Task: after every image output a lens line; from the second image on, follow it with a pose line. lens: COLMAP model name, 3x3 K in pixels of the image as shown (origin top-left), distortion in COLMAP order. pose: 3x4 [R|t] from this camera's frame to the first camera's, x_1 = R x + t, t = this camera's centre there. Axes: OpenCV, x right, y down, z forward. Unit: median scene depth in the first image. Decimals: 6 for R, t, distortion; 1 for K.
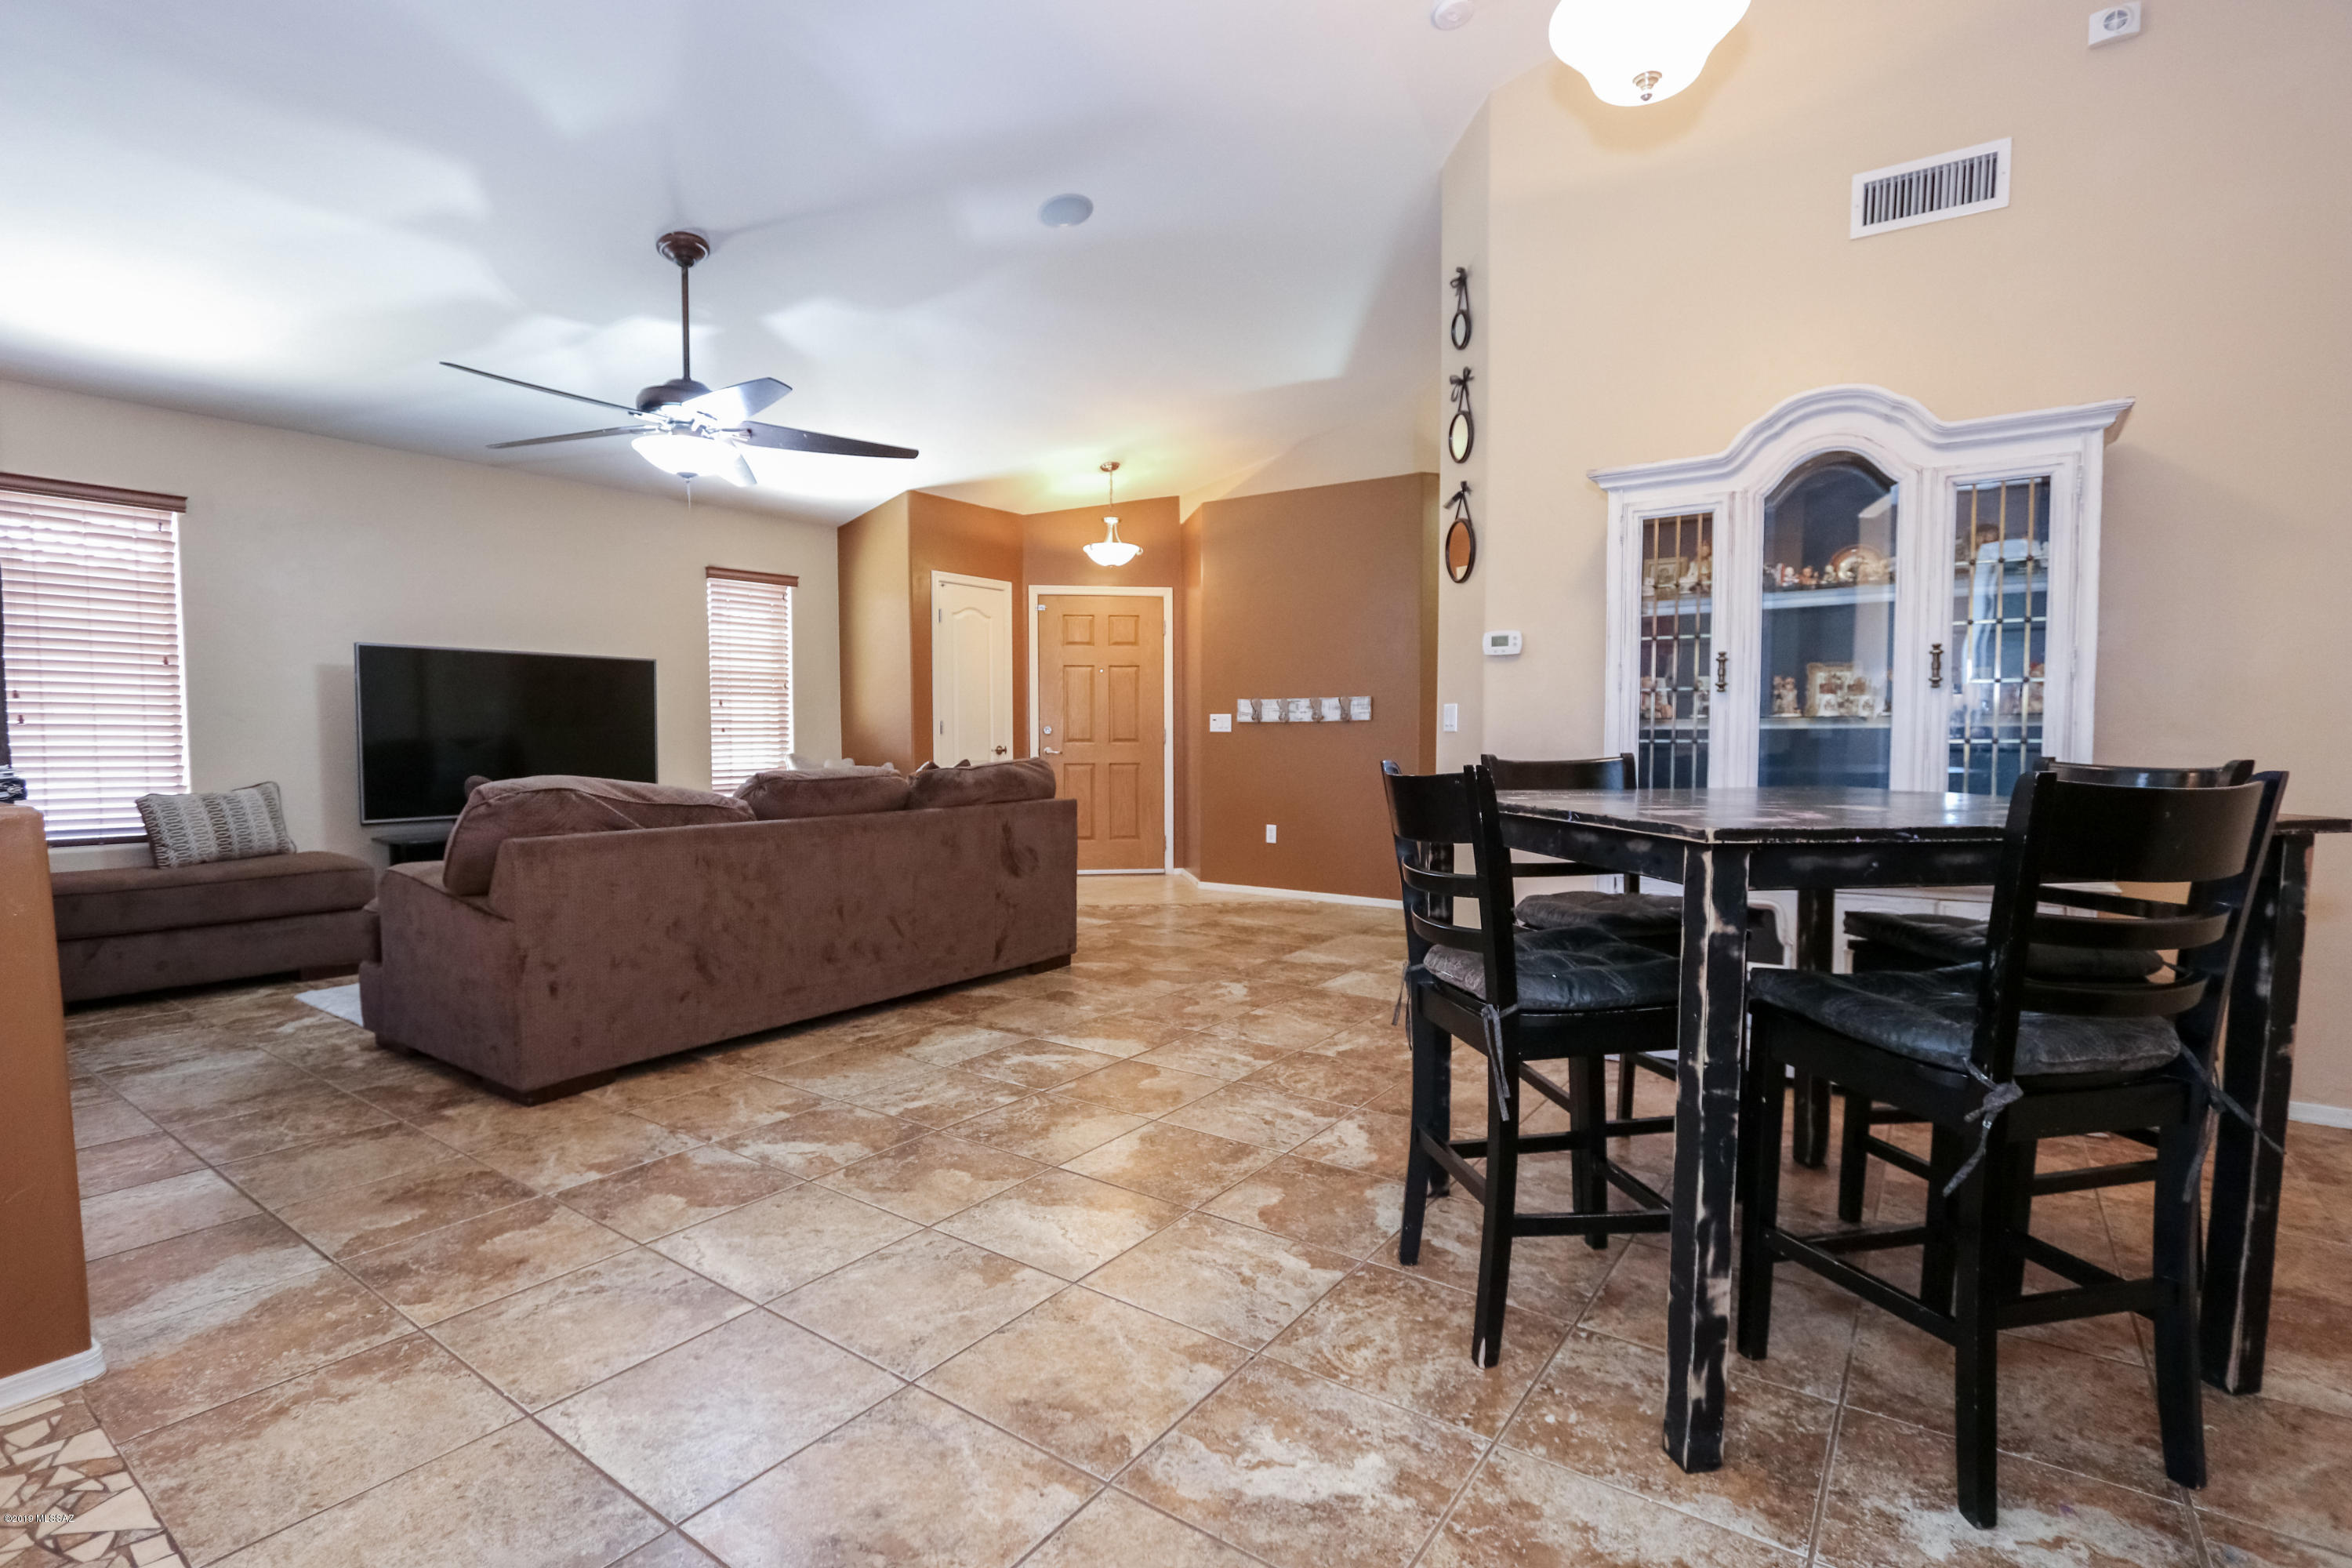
lens RADIAL K [[1103.6, 0, 1172.6], [0, 1103.6, 797.3], [0, 0, 1]] dist [-0.019264, 0.002634]
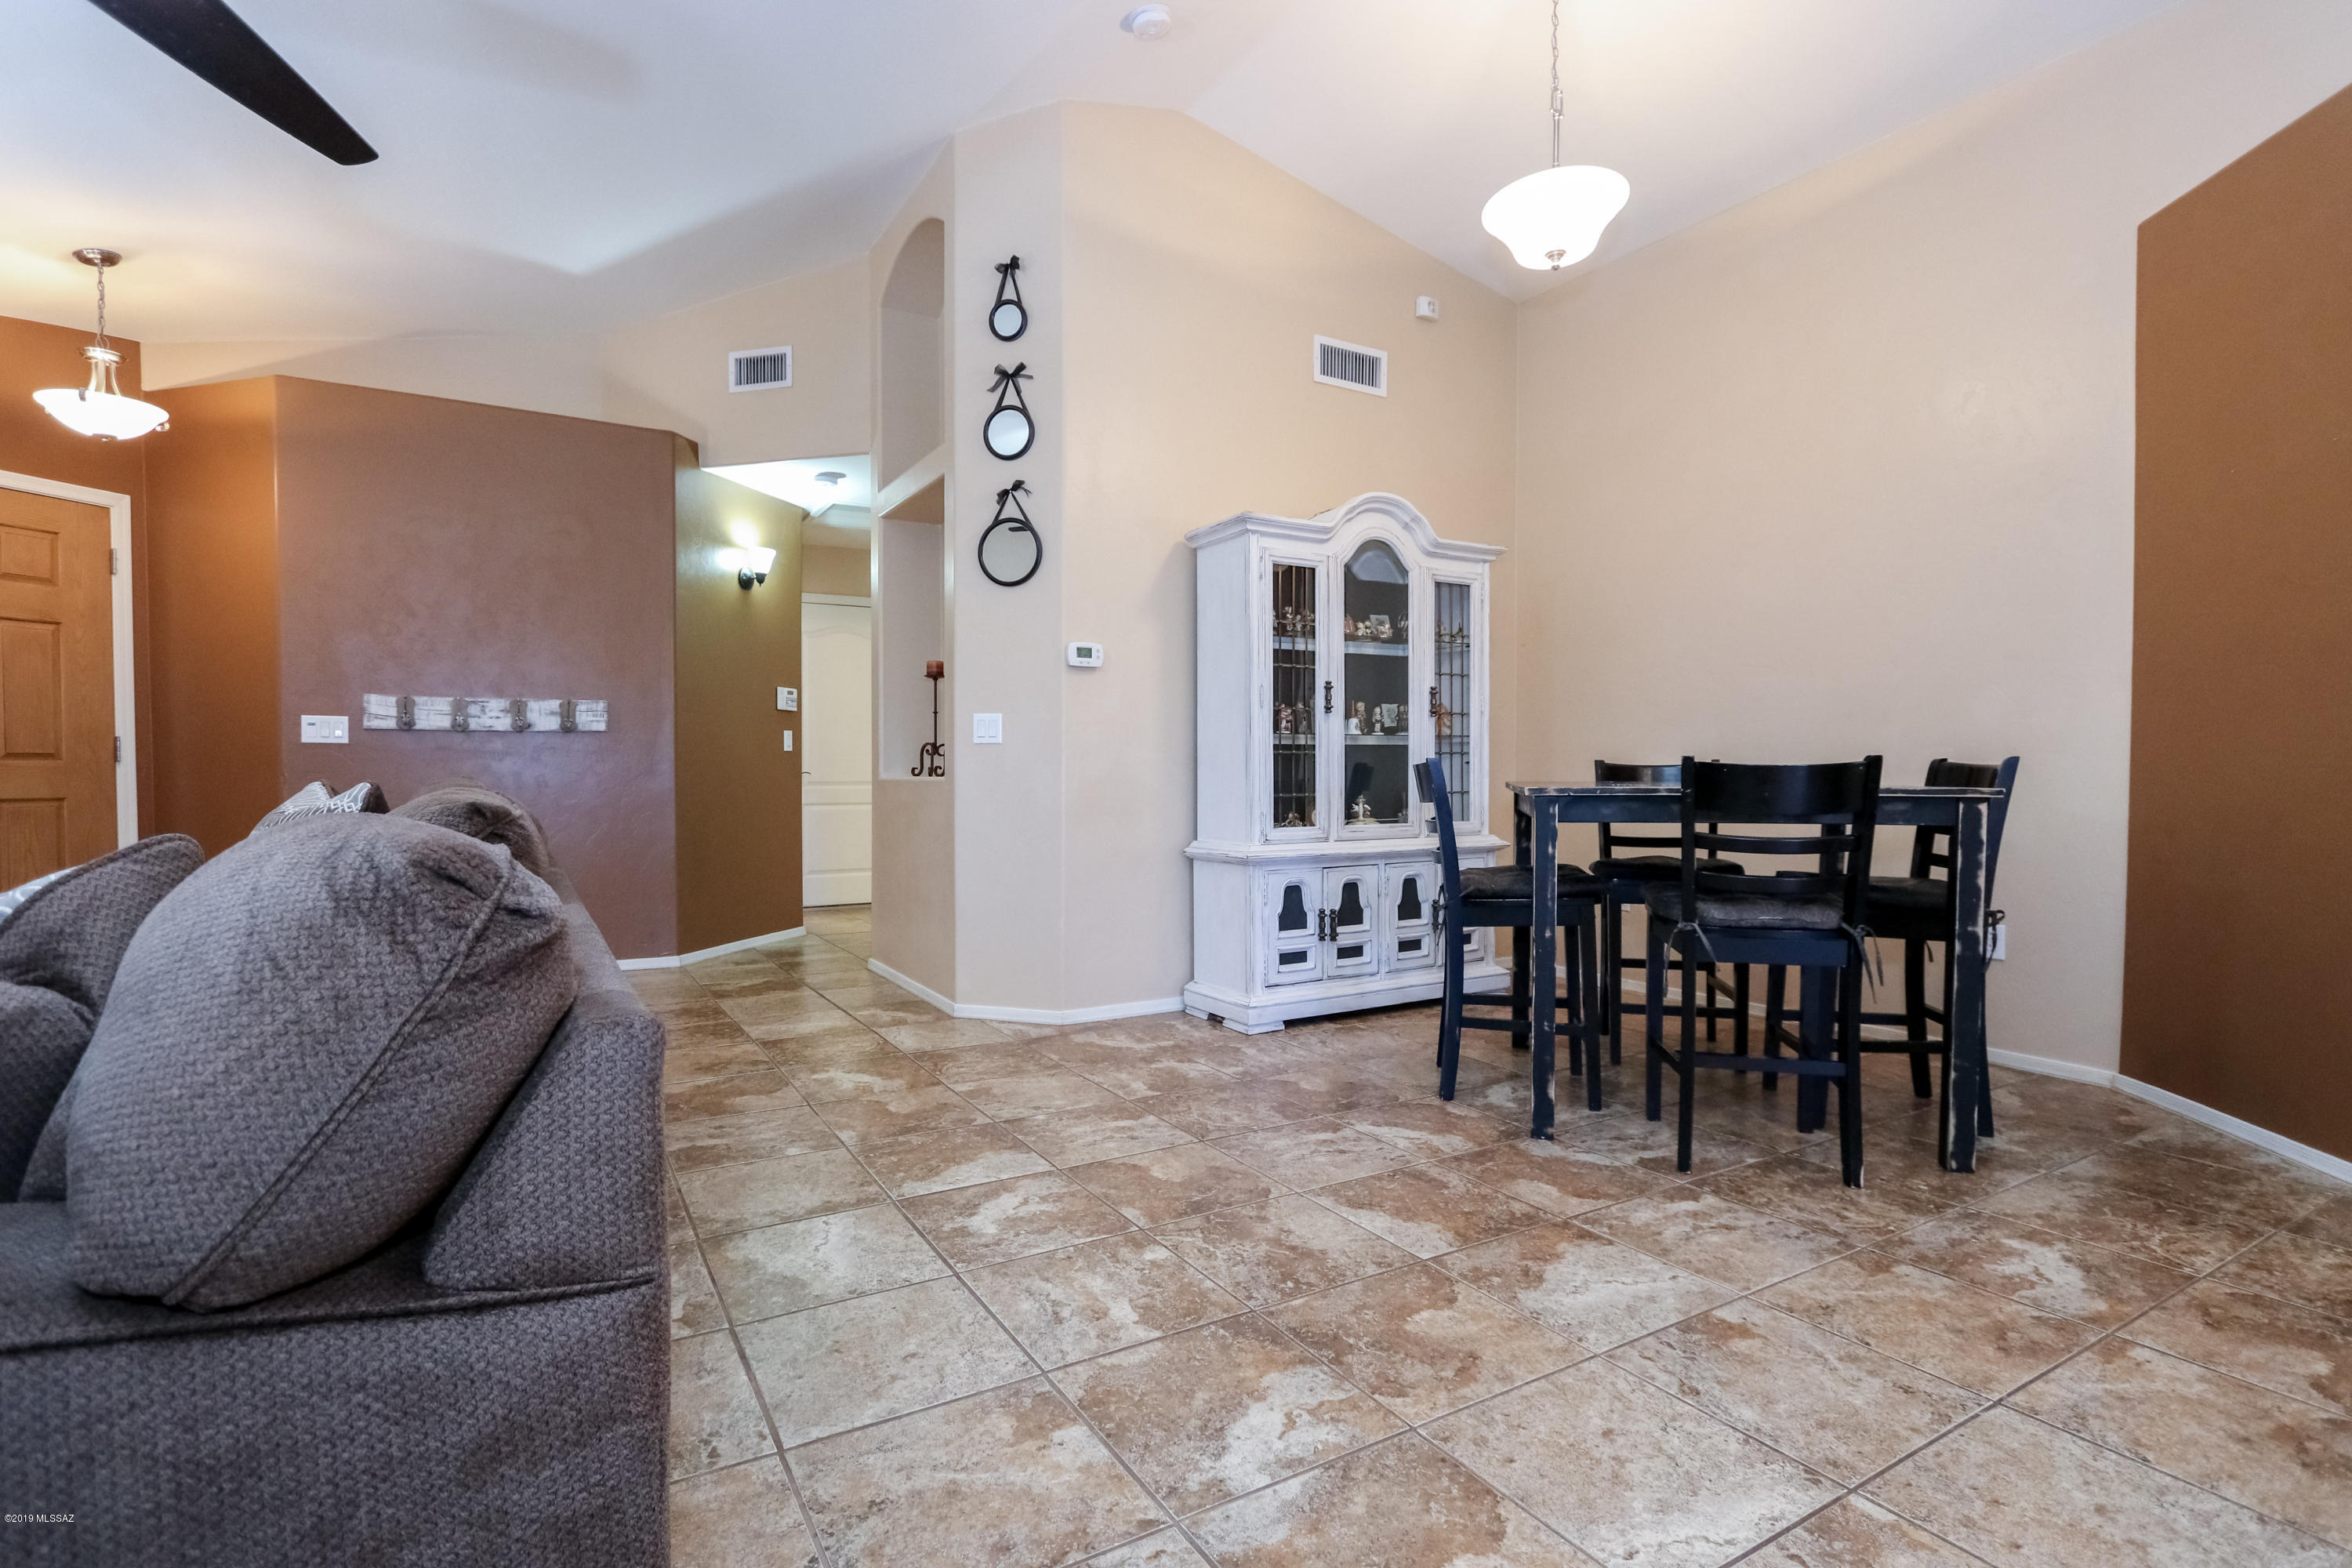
lens RADIAL K [[1103.6, 0, 1156.0], [0, 1103.6, 800.8], [0, 0, 1]] dist [-0.019264, 0.002634]
pose [[0.411979, -0.025340, 0.910841, -0.646087], [0.048604, 0.998801, 0.005803, -0.011862], [-0.909896, 0.041880, 0.412716, 0.586464]]
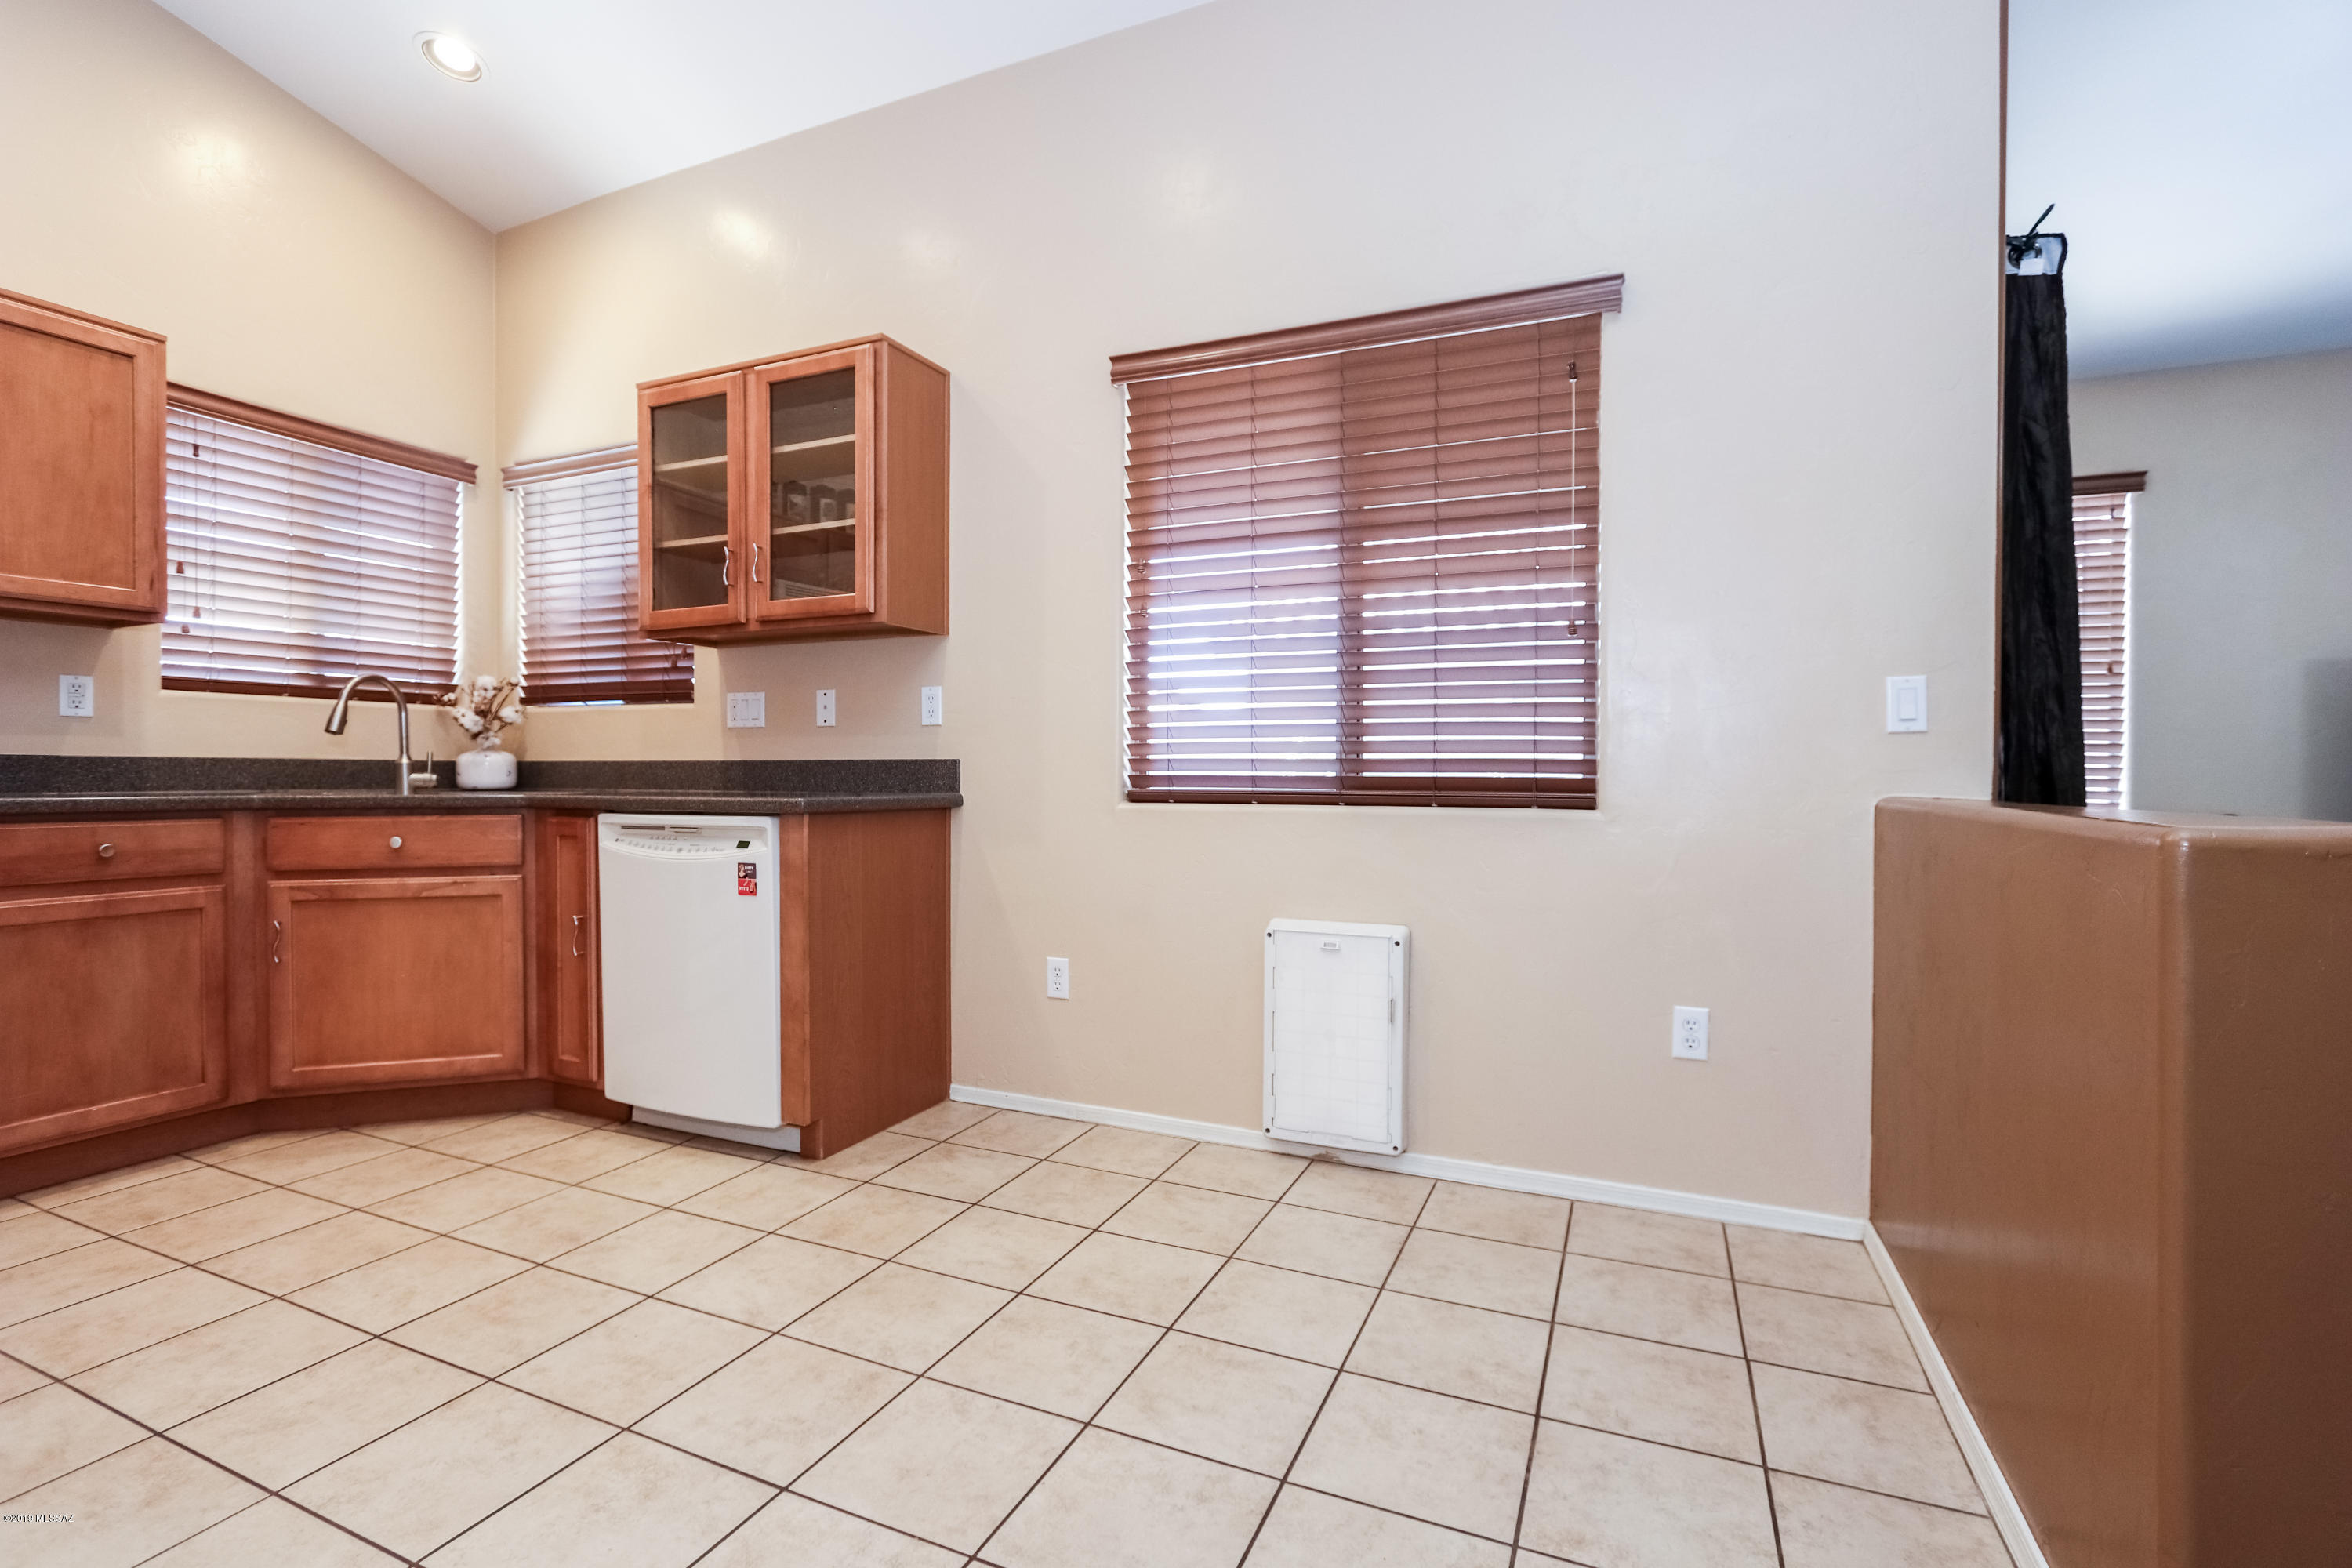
lens RADIAL K [[1103.6, 0, 1180.2], [0, 1103.6, 789.2], [0, 0, 1]] dist [-0.019264, 0.002634]
pose [[0.193237, 0.019770, -0.980953, -0.285657], [-0.057841, 0.998288, 0.008725, 0.010446], [0.979446, 0.055053, 0.194050, 0.132780]]
